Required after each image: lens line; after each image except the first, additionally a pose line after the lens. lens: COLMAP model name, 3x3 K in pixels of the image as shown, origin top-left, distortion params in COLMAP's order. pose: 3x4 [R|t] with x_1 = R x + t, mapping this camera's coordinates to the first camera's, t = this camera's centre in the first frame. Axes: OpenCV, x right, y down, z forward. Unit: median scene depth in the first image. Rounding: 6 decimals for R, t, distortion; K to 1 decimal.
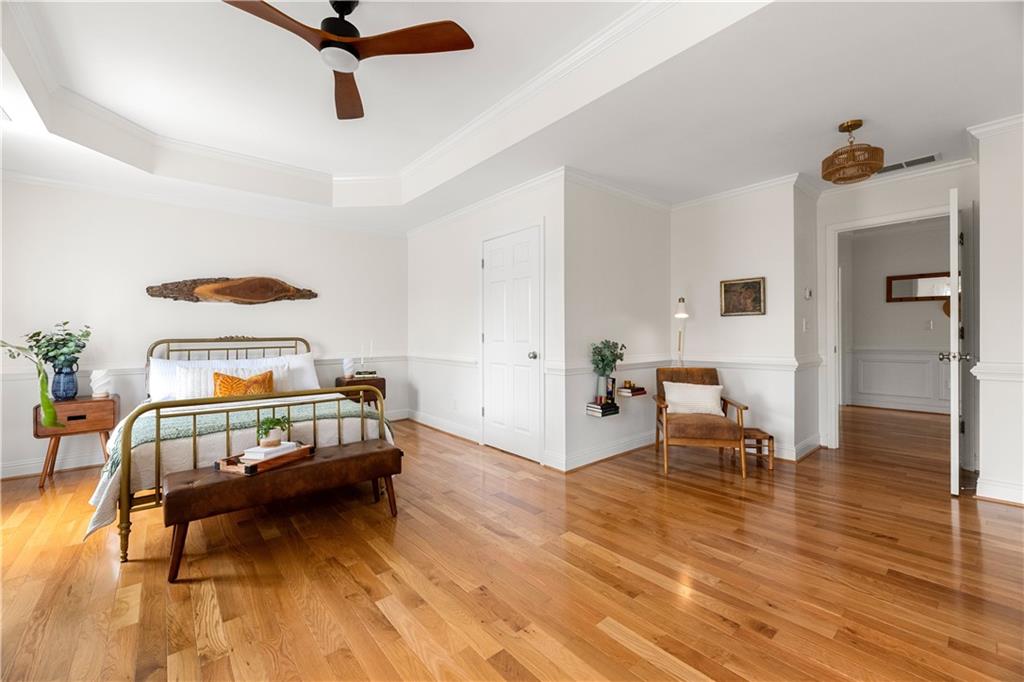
lens RADIAL K [[416.2, 0, 515.3], [0, 416.2, 338.7], [0, 0, 1]] dist [0.002559, 0.000522]
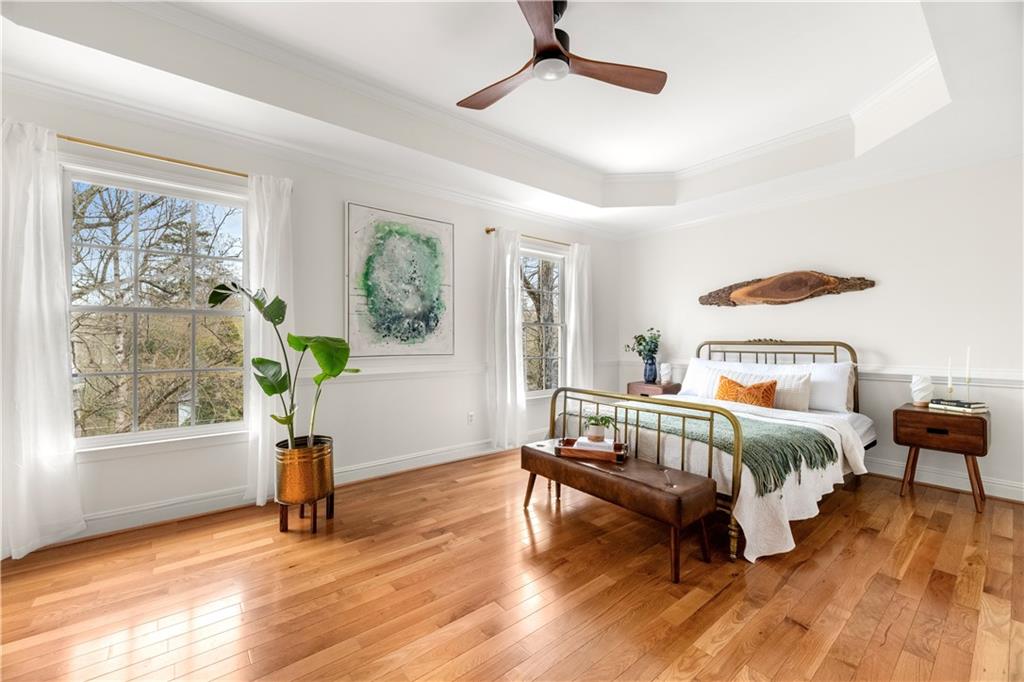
lens RADIAL K [[416.2, 0, 514.8], [0, 416.2, 341.1], [0, 0, 1]] dist [0.002559, 0.000522]
pose [[-0.022151, 0.013603, -0.999662, 0.257049], [-0.009922, 0.999855, 0.013826, -0.008188], [0.999705, 0.010225, -0.022013, 0.405678]]
